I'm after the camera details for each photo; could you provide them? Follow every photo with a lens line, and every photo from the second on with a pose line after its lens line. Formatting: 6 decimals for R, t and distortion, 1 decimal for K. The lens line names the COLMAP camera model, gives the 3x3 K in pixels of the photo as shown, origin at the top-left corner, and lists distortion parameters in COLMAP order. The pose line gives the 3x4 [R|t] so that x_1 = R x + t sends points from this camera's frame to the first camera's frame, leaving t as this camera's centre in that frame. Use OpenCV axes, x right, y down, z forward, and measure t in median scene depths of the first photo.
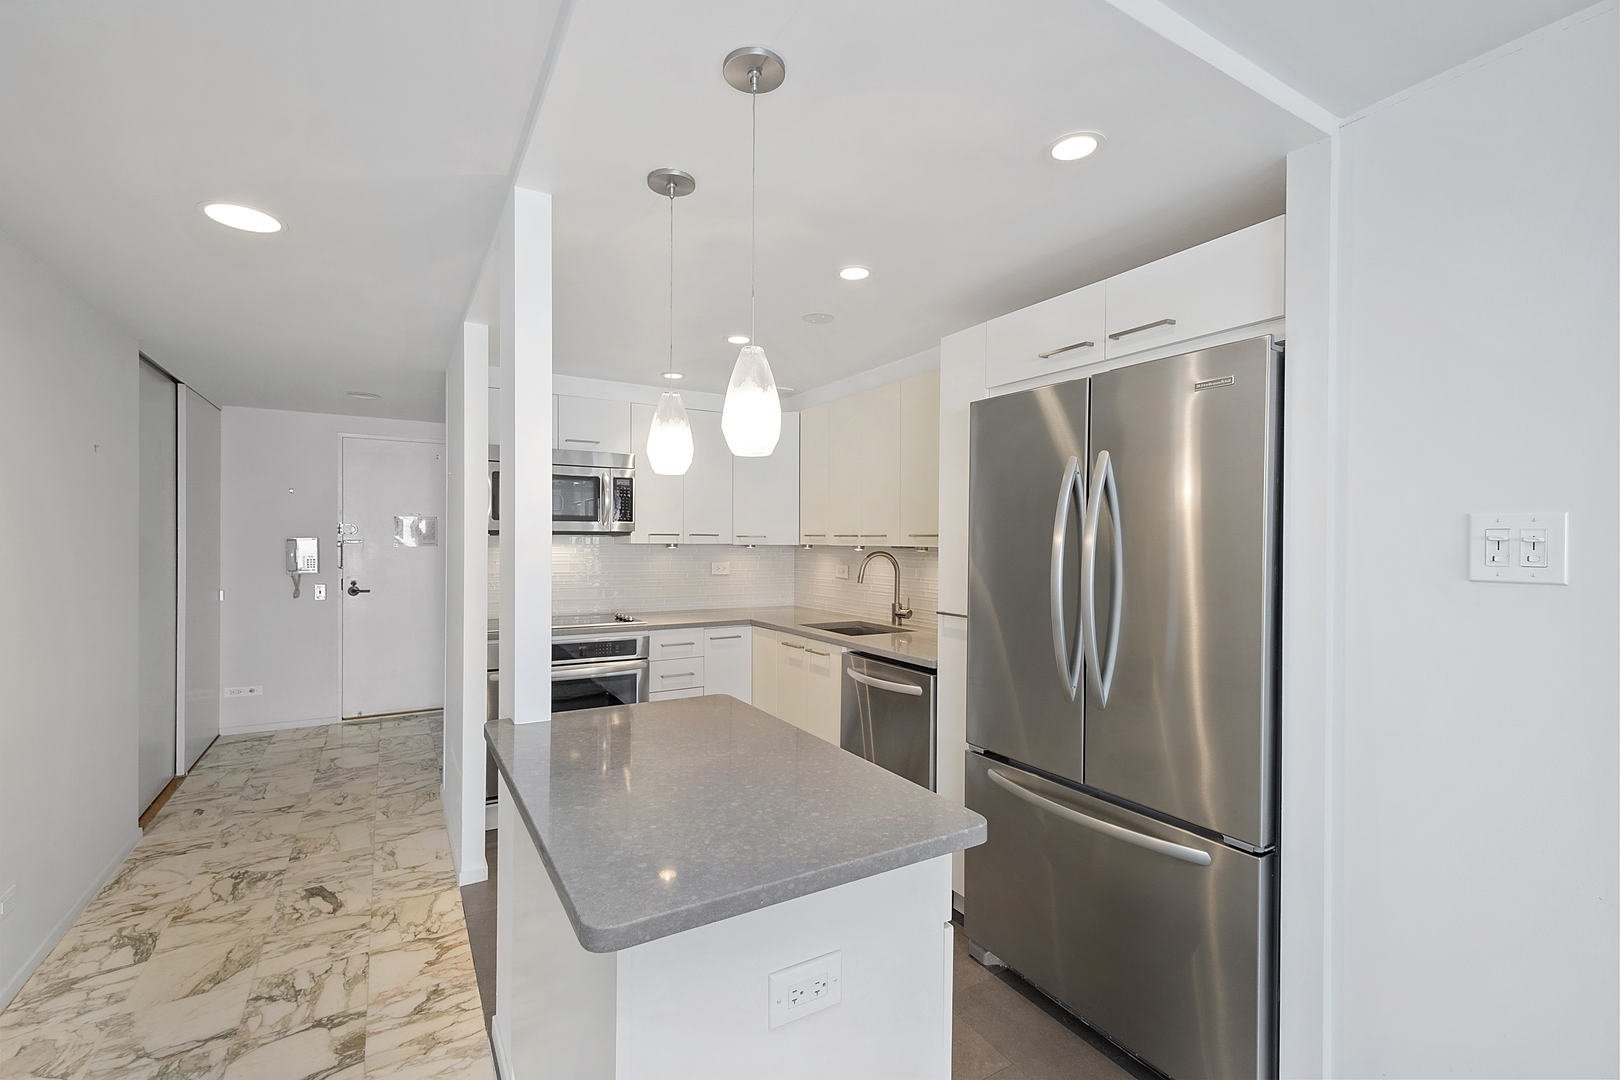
lens RADIAL K [[709.9, 0, 810.0], [0, 709.9, 540.0], [0, 0, 1]] dist [0.000322, -0.000033]
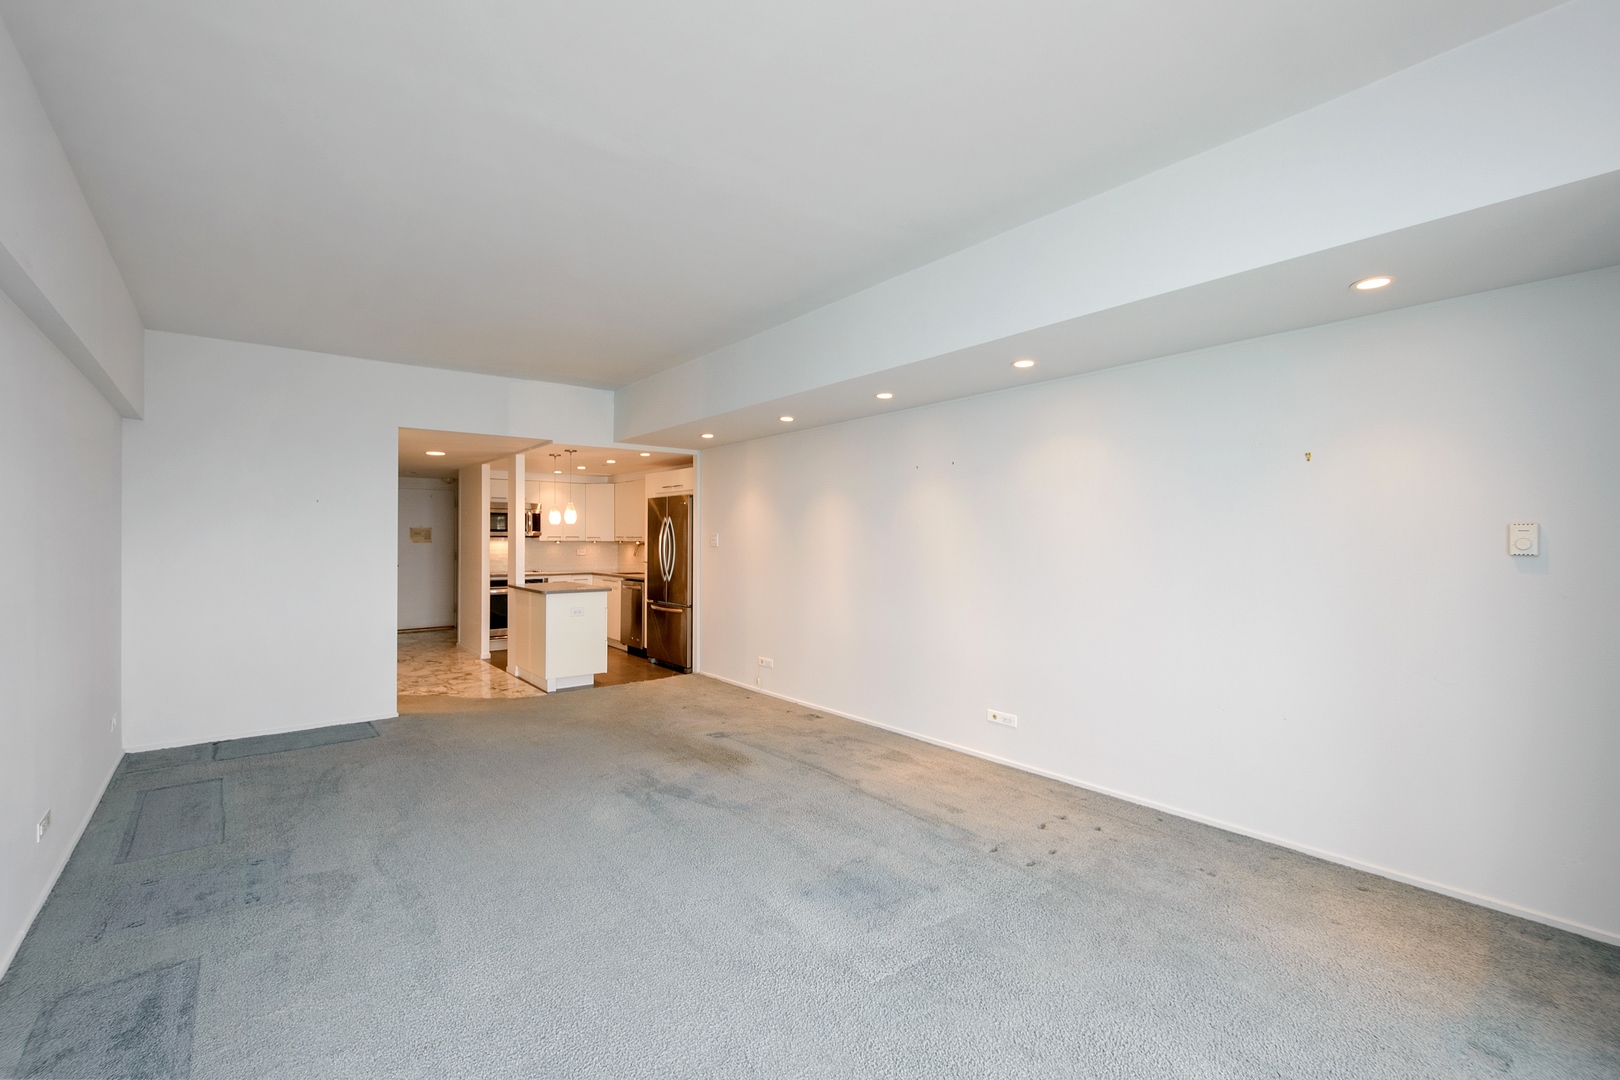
lens RADIAL K [[714.6, 0, 776.2], [0, 714.6, 550.0], [0, 0, 1]] dist [0.012902, -0.000209]
pose [[0.996263, -0.011695, 0.085579, 0.351090], [0.011040, 0.999906, 0.008113, 0.026713], [-0.085665, -0.007138, 0.996298, -1.546983]]
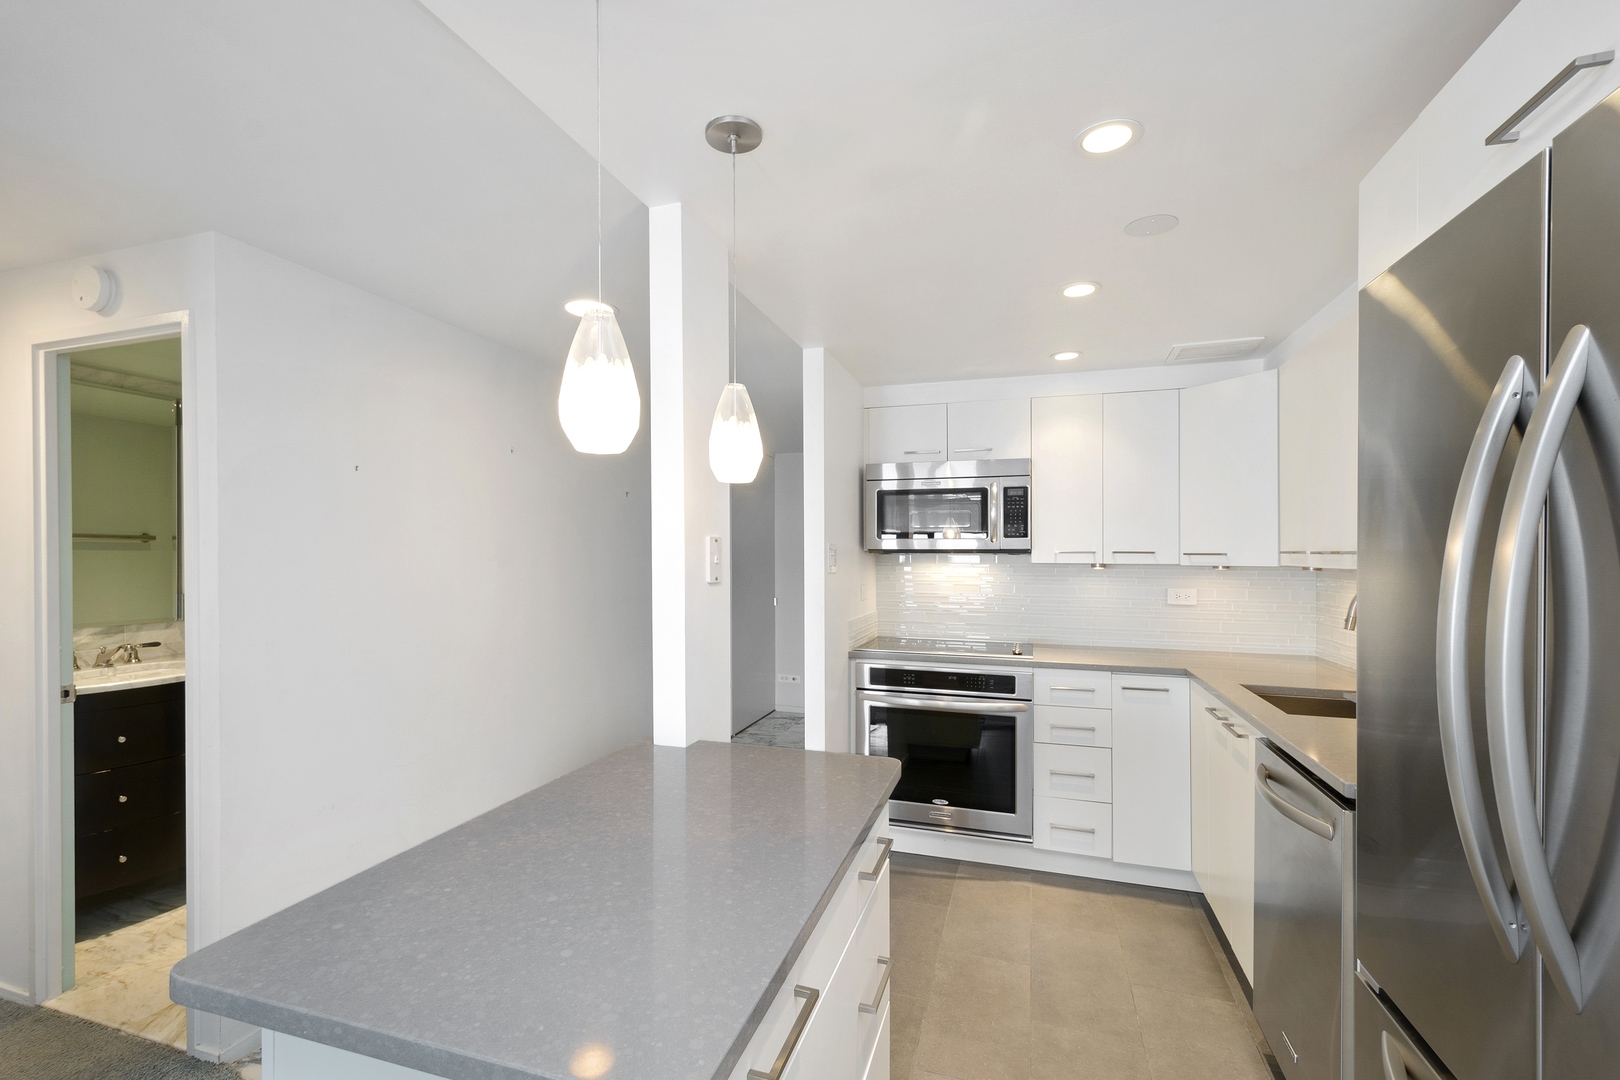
lens RADIAL K [[714.6, 0, 776.2], [0, 714.6, 550.0], [0, 0, 1]] dist [0.012902, -0.000209]
pose [[0.642156, -0.008428, -0.766527, 0.220489], [-0.000413, 0.999936, -0.011341, -0.000918], [0.766574, 0.007599, 0.642112, 0.225403]]
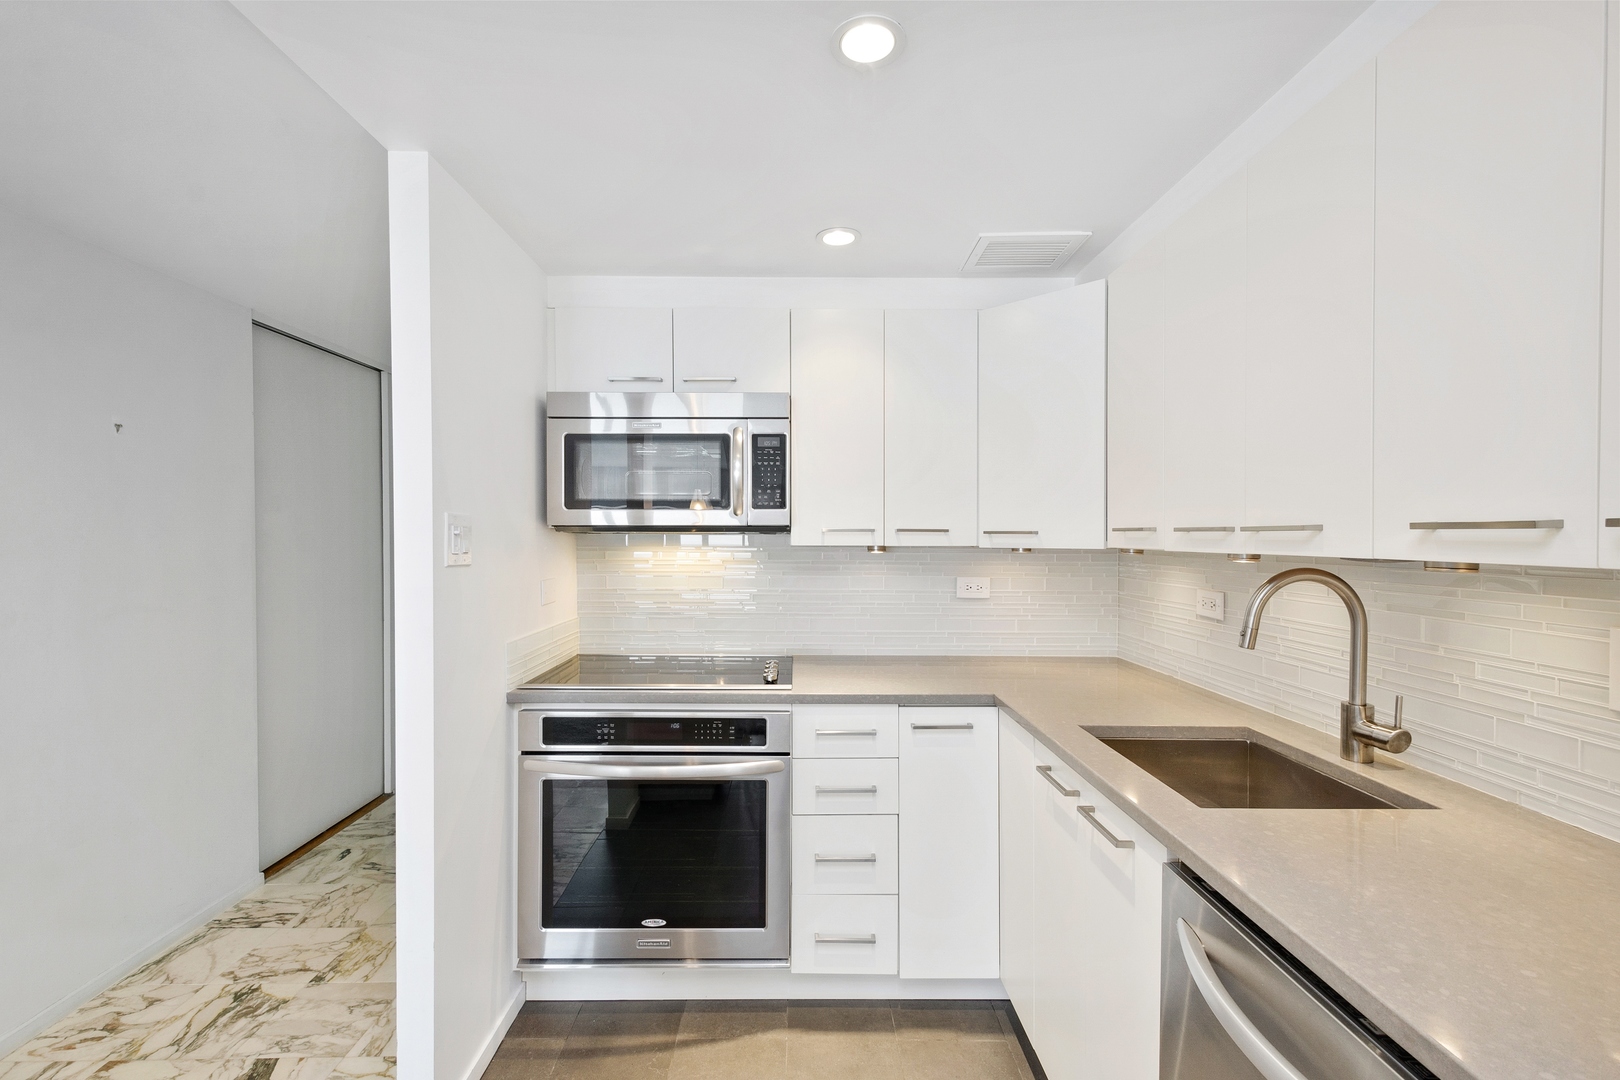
lens RADIAL K [[715.7, 0, 796.2], [0, 715.7, 539.0], [0, 0, 1]] dist [0.007230, -0.000003]
pose [[0.860915, -0.001639, -0.508746, 0.059310], [0.002090, 0.999998, 0.000315, -0.001017], [0.508744, -0.001334, 0.860917, 0.512683]]
